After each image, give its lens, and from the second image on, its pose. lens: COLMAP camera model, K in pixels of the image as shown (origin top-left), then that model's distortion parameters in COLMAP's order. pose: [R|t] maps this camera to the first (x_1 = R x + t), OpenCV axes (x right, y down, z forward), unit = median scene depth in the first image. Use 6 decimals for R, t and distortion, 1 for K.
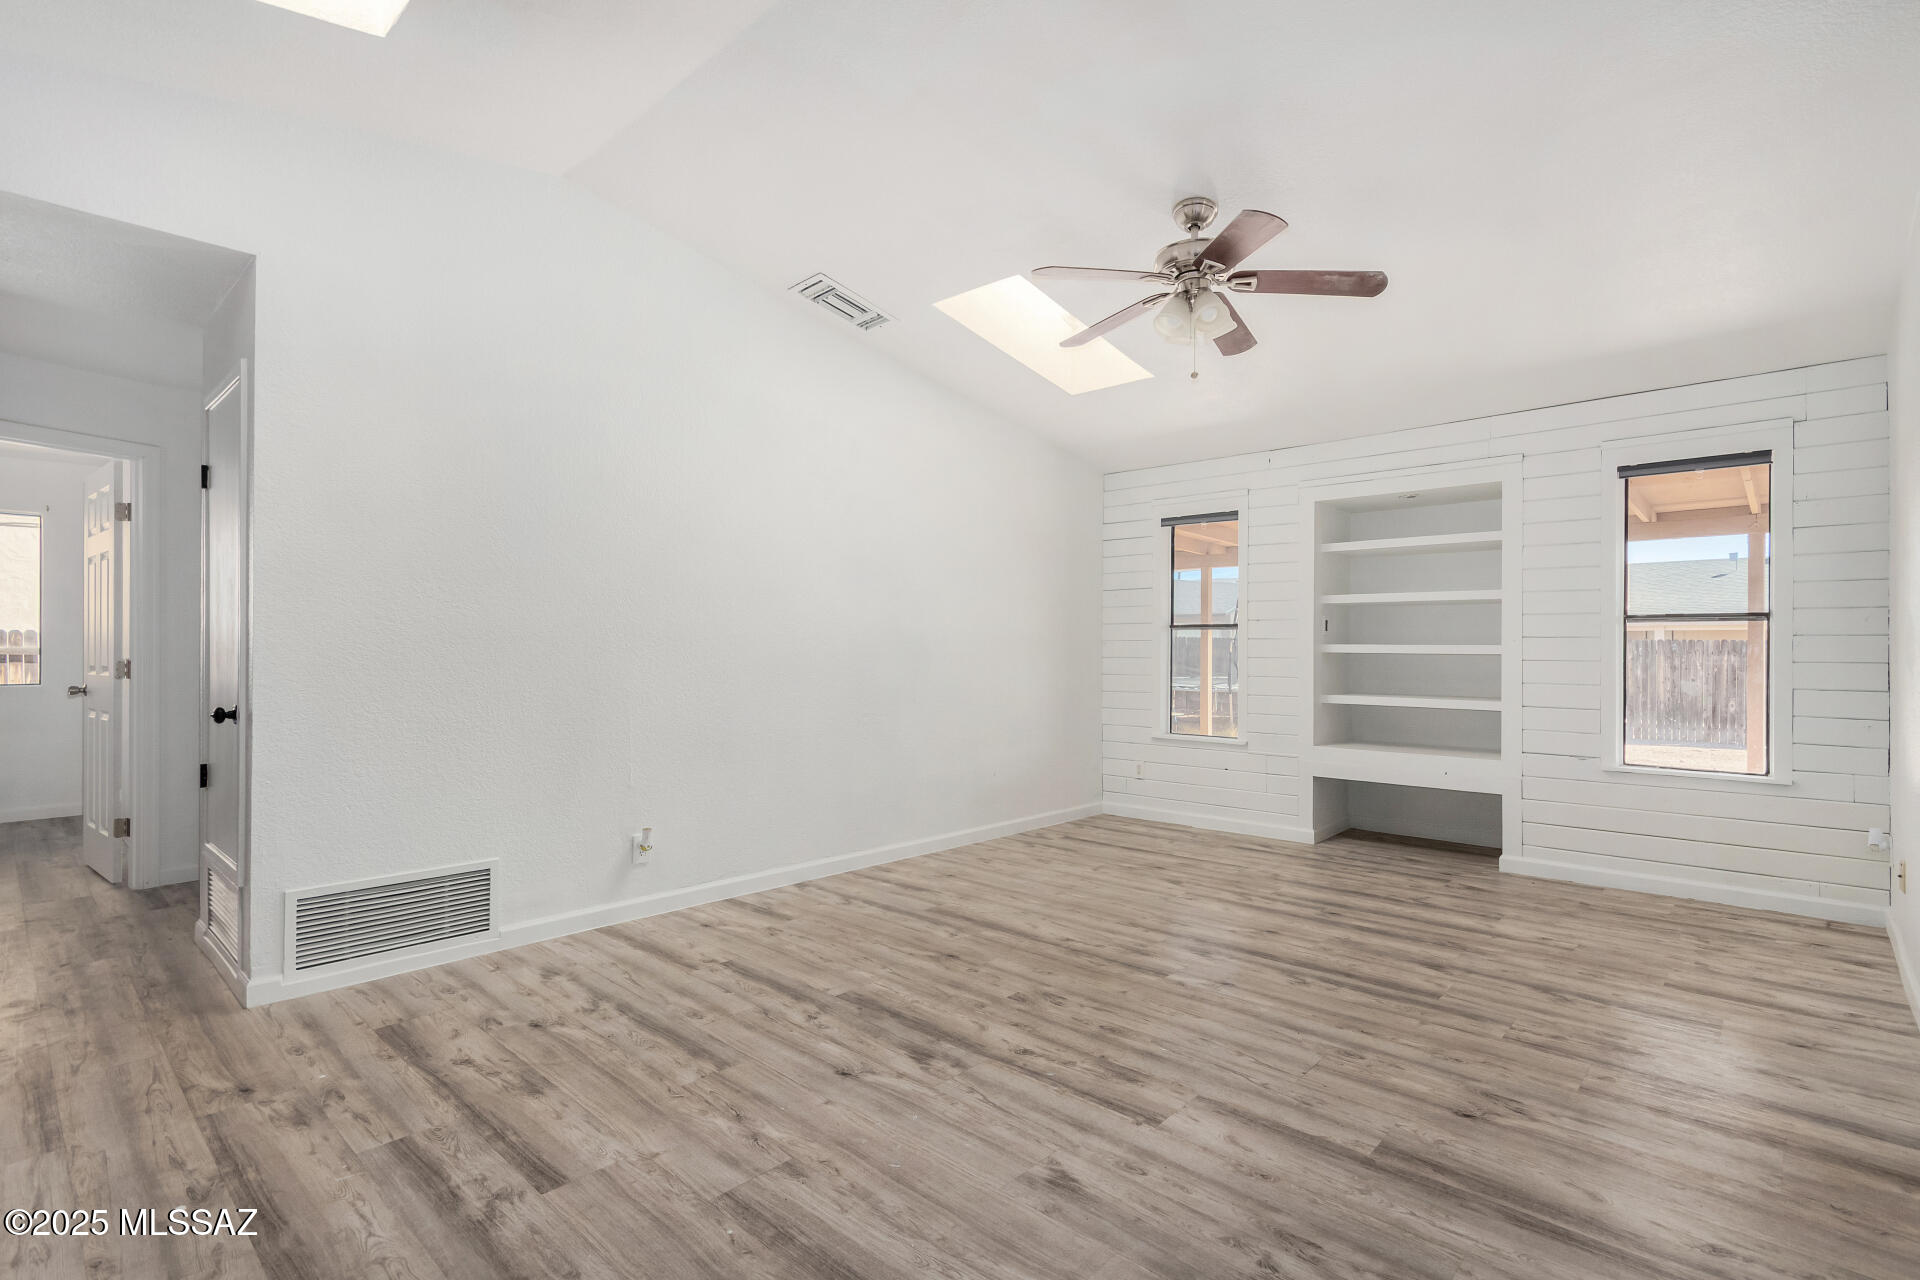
lens RADIAL K [[901.4, 0, 966.3], [0, 901.4, 646.7], [0, 0, 1]] dist [-0.001914, -0.000684]
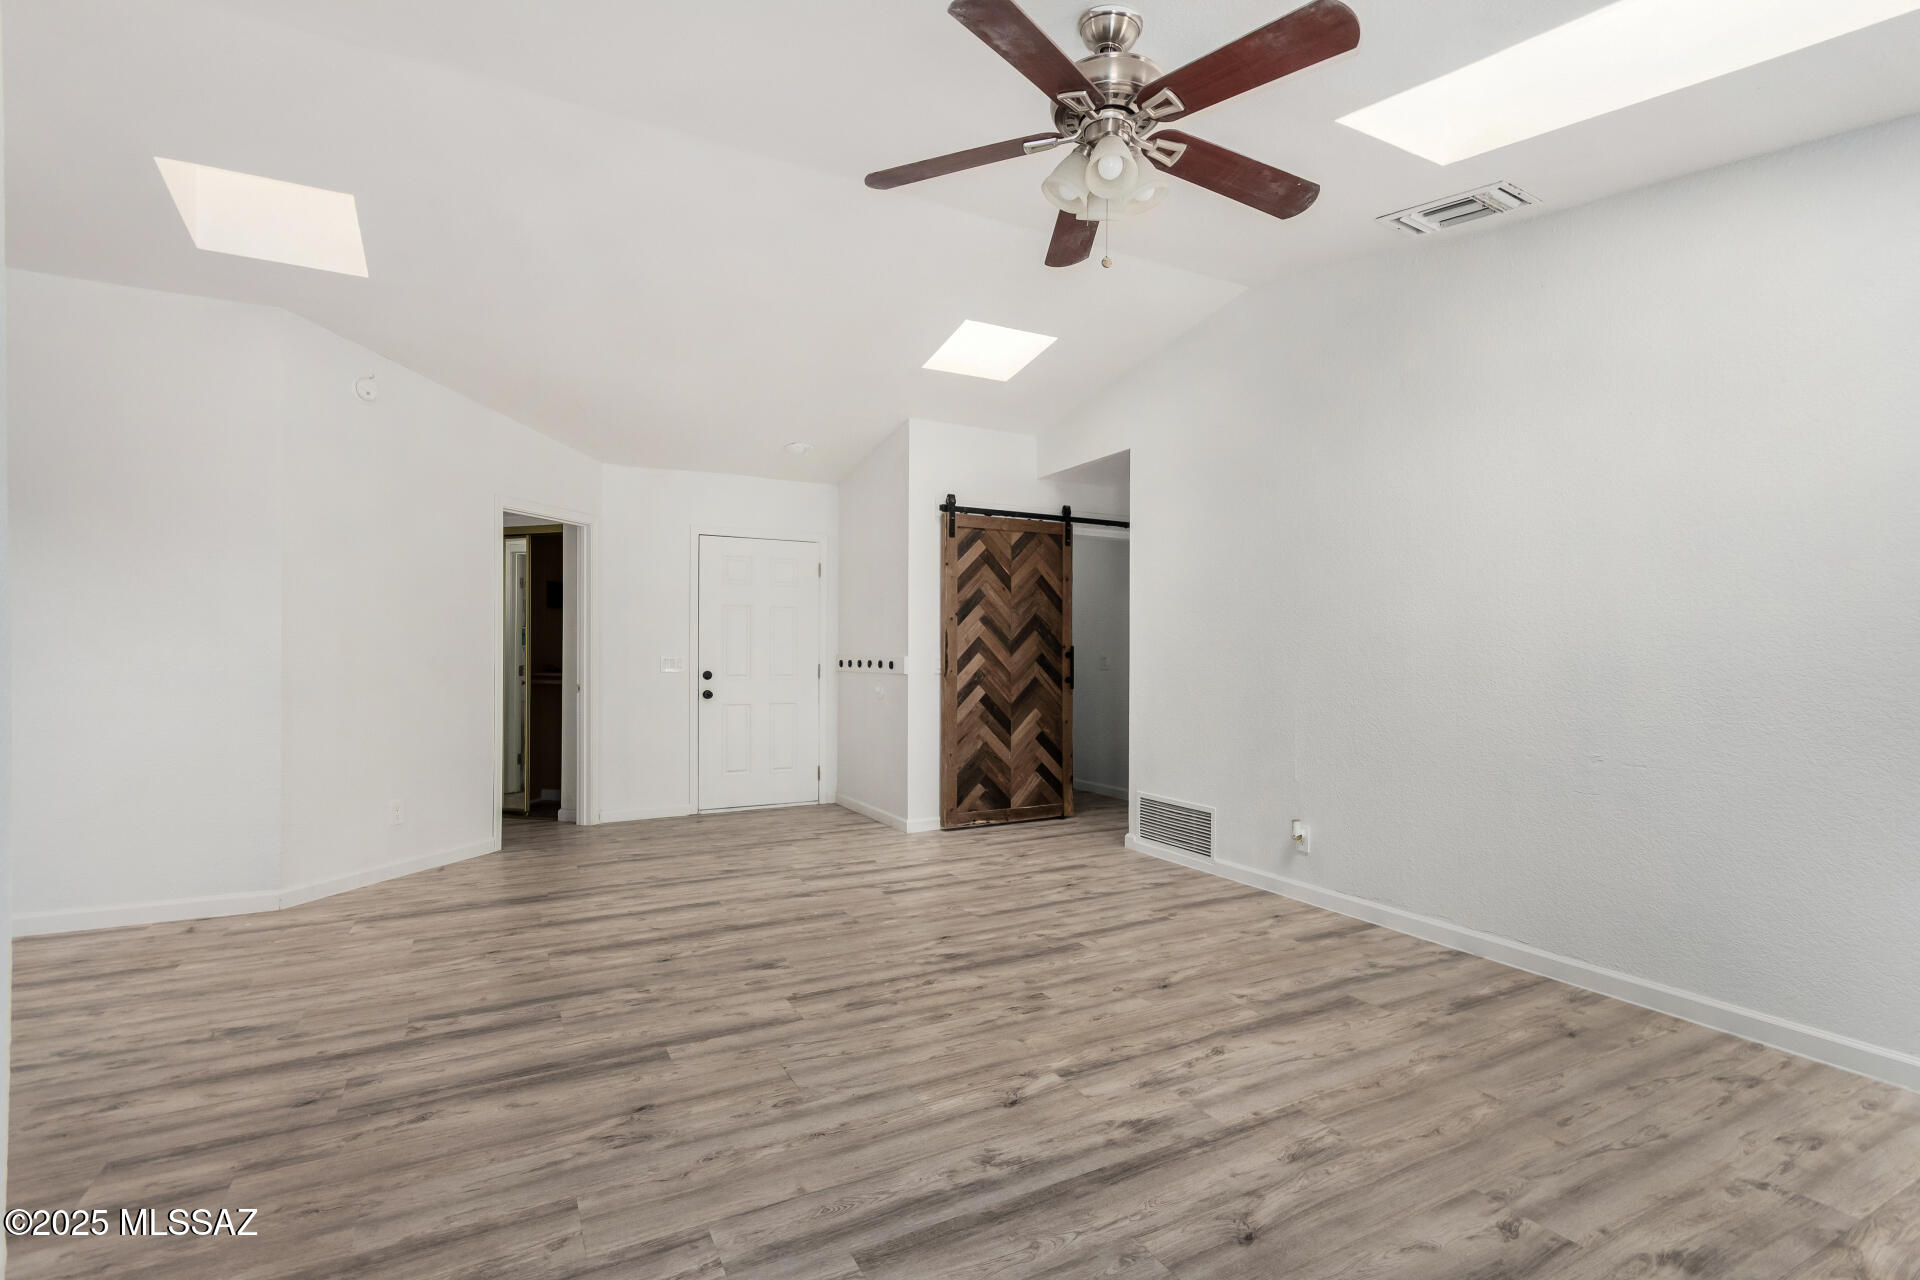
lens RADIAL K [[901.4, 0, 968.3], [0, 901.4, 643.6], [0, 0, 1]] dist [-0.001914, -0.000684]
pose [[-0.326404, -0.015742, -0.945099, 1.116747], [-0.002088, 0.999871, -0.015933, 0.006904], [0.945228, -0.003228, -0.326395, 1.335874]]
